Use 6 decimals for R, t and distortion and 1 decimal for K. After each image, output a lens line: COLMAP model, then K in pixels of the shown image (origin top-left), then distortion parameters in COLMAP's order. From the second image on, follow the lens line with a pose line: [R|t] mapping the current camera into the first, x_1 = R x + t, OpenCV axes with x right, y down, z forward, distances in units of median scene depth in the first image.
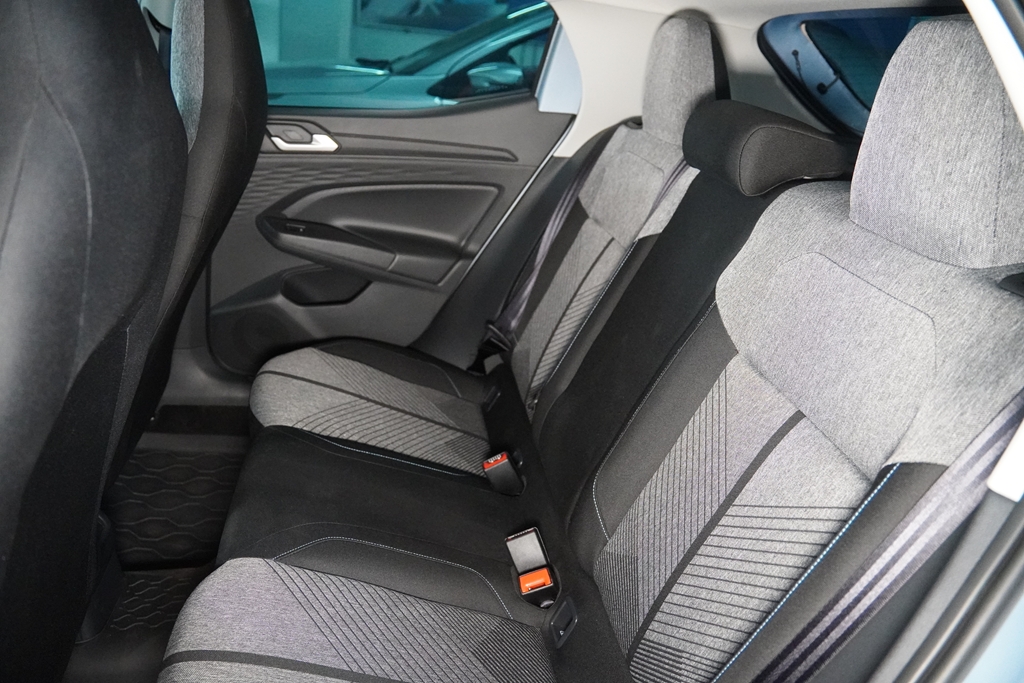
lens RADIAL K [[740.1, 0, 512.0], [0, 740.1, 341.5], [0, 0, 1]] dist [-0.145626, 0.082030]
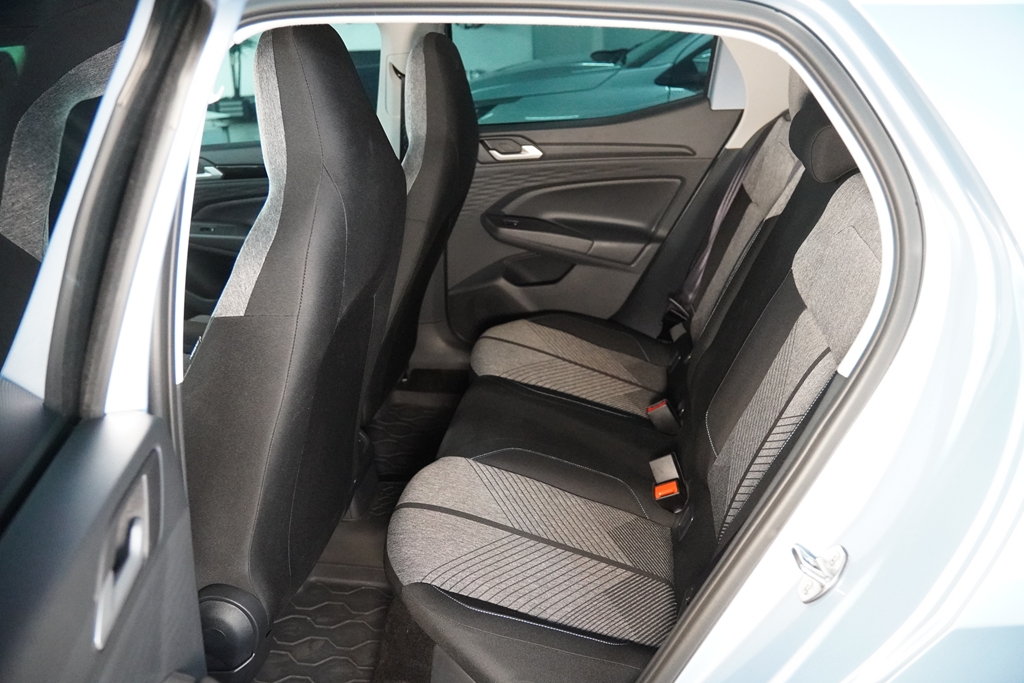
lens RADIAL K [[763.4, 0, 512.0], [0, 763.4, 341.5], [0, 0, 1]] dist [-0.099841, 0.000628]
pose [[0.940714, -0.003036, -0.339188, 0.142493], [0.007936, 0.999883, 0.013059, 0.028426], [0.339108, -0.014977, 0.940628, -0.215912]]
